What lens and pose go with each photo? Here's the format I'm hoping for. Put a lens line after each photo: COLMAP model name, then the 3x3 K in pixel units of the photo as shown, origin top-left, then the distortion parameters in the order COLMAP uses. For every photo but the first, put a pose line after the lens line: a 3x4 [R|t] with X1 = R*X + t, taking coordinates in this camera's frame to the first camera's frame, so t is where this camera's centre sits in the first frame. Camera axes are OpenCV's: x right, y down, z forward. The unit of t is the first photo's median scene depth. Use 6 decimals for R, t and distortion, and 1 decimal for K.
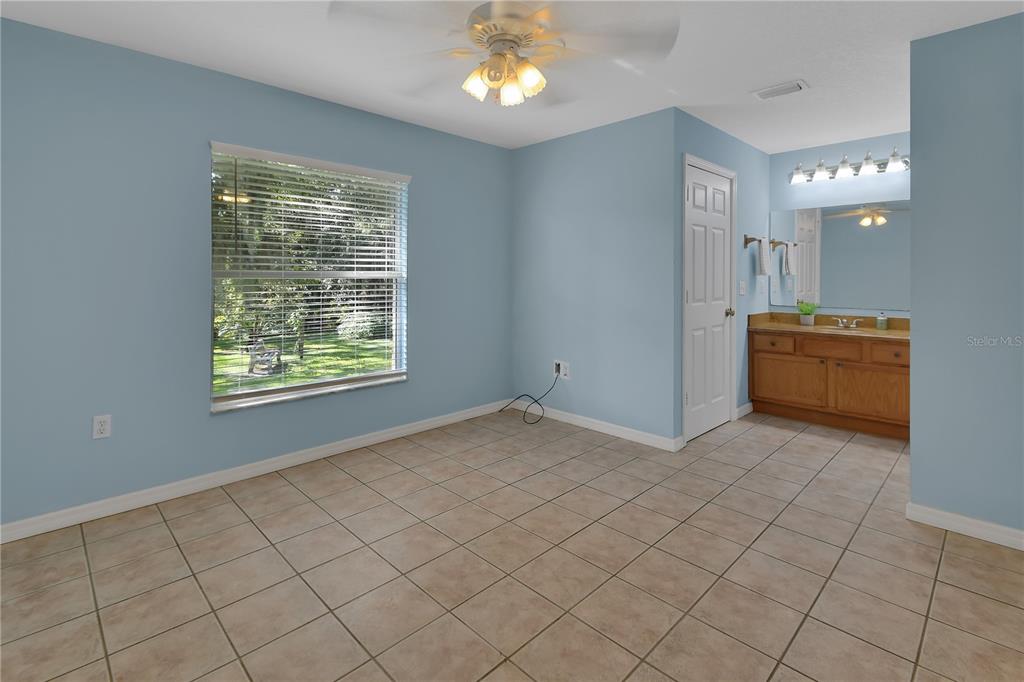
lens RADIAL K [[482.2, 0, 508.2], [0, 482.2, 279.5], [0, 0, 1]] dist [0.012476, -0.000176]
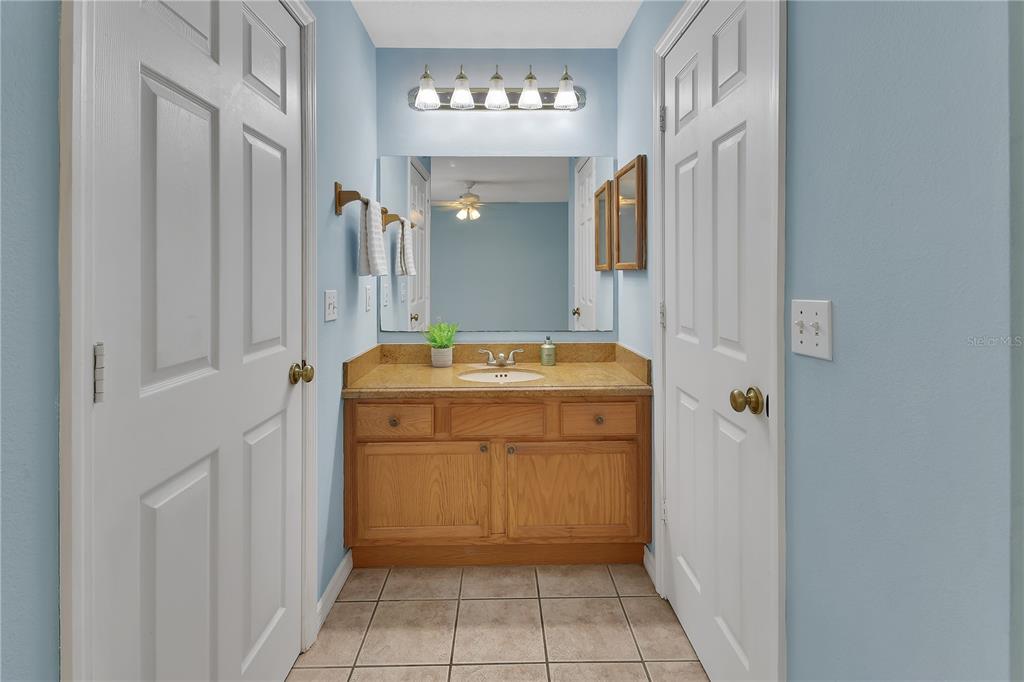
lens RADIAL K [[482.2, 0, 508.2], [0, 482.2, 279.5], [0, 0, 1]] dist [0.012476, -0.000176]
pose [[0.686581, -0.003630, 0.727044, 0.288800], [0.003187, 0.999993, 0.001983, -0.005663], [-0.727046, 0.000956, 0.686588, 0.609796]]
